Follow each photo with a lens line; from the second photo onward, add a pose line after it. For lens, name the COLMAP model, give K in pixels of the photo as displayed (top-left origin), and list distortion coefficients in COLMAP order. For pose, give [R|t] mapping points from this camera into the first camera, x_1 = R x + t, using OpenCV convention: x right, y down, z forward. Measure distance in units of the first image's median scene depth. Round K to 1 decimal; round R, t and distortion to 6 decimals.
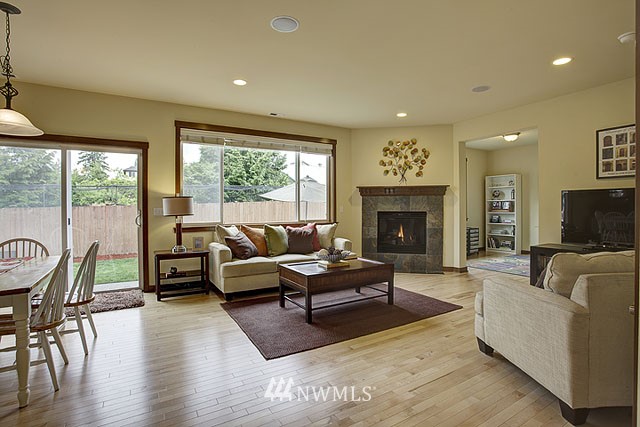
lens RADIAL K [[321.1, 0, 327.7], [0, 321.1, 208.9], [0, 0, 1]] dist [-0.051507, 0.000204]
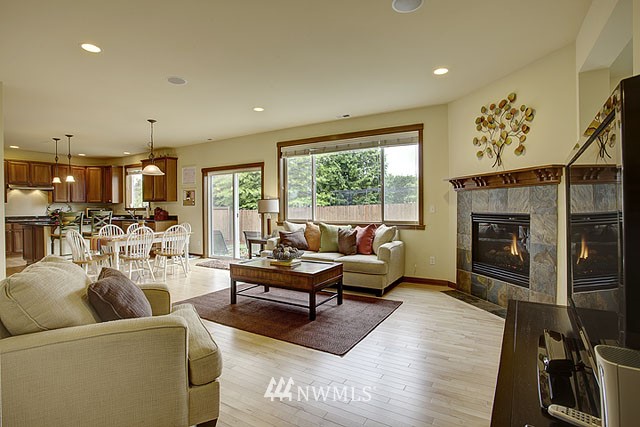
lens RADIAL K [[321.1, 0, 327.7], [0, 321.1, 208.9], [0, 0, 1]] dist [-0.051507, 0.000204]
pose [[0.461465, 0.009200, -0.887111, 0.634316], [-0.003373, 0.999957, 0.008615, -0.004894], [0.887152, -0.000983, 0.461476, 0.415411]]
